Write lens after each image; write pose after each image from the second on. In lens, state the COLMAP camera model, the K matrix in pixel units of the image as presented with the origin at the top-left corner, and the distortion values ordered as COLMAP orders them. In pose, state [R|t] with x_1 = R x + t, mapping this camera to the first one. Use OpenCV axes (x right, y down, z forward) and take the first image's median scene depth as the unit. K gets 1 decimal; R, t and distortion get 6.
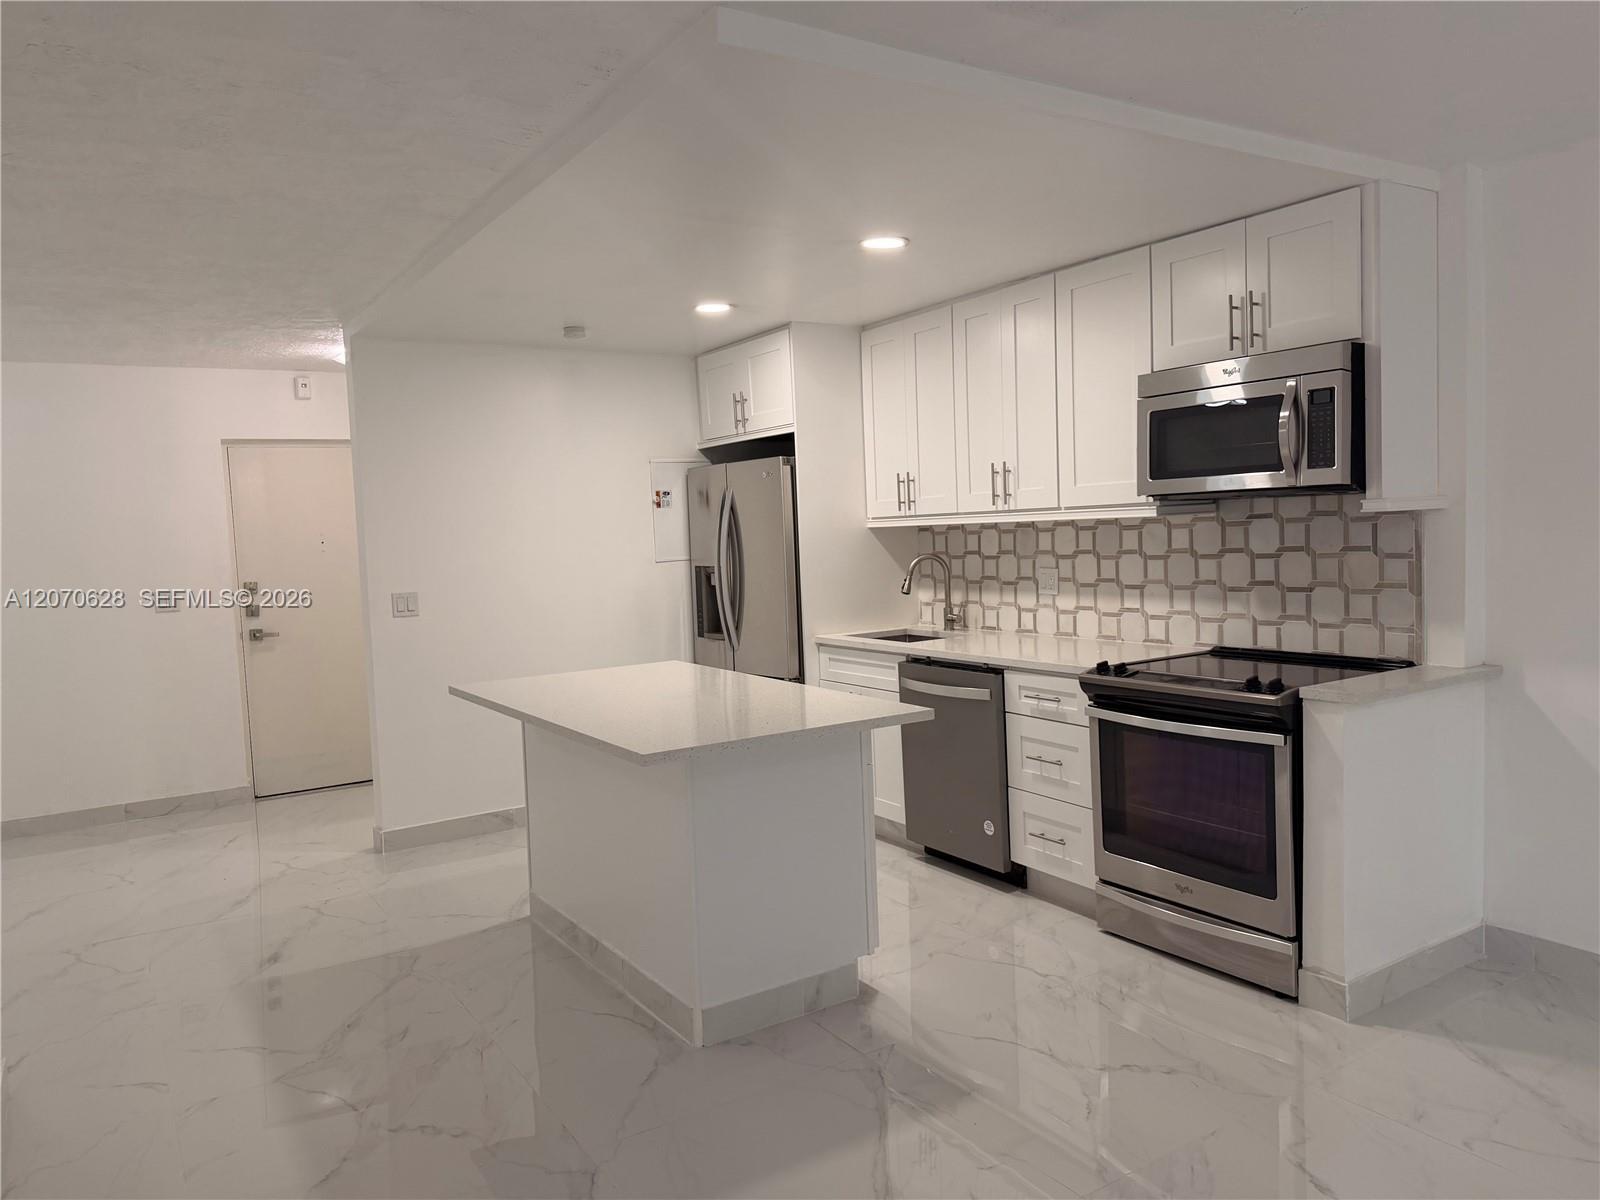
lens RADIAL K [[1114.9, 0, 803.2], [0, 1114.9, 604.0], [0, 0, 1]] dist [0.164666, -0.282162]
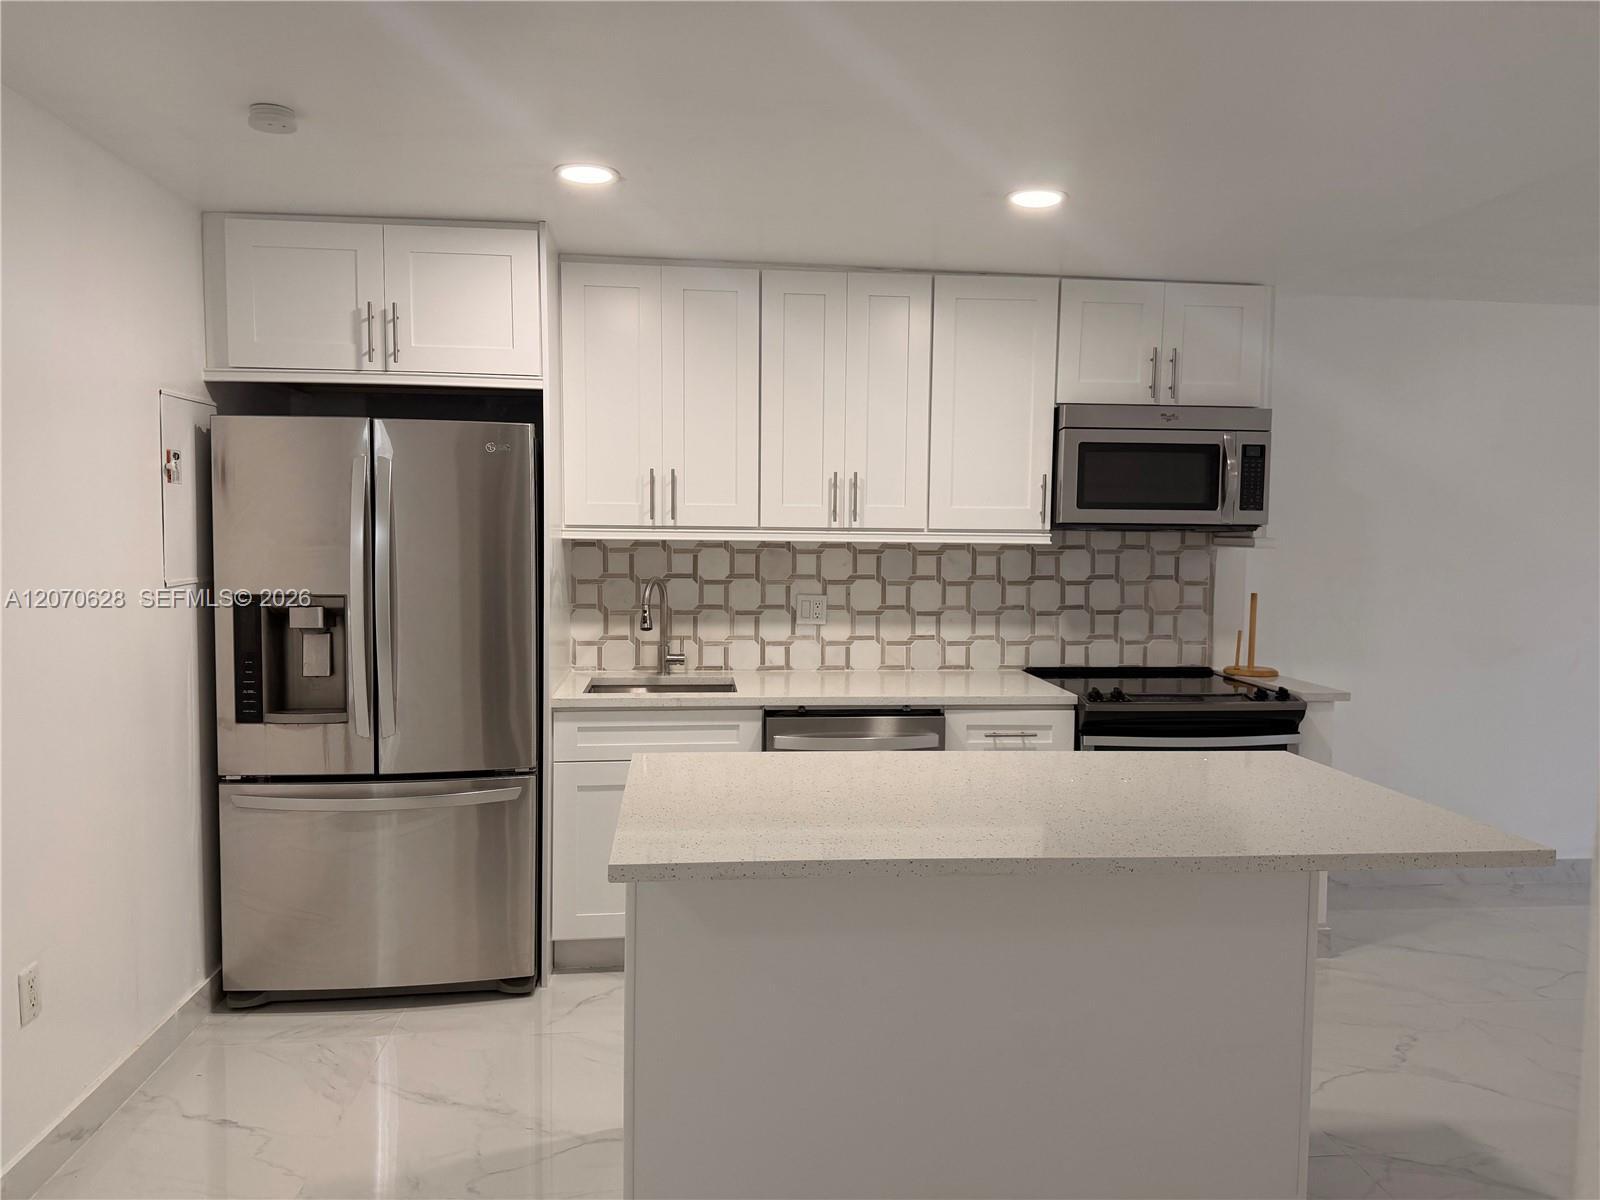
lens RADIAL K [[1114.9, 0, 803.2], [0, 1114.9, 604.0], [0, 0, 1]] dist [0.164666, -0.282162]
pose [[0.449153, -0.013619, 0.893351, -0.624366], [0.032978, 0.999455, -0.001344, -0.025851], [-0.892846, 0.030065, 0.449358, 0.665675]]
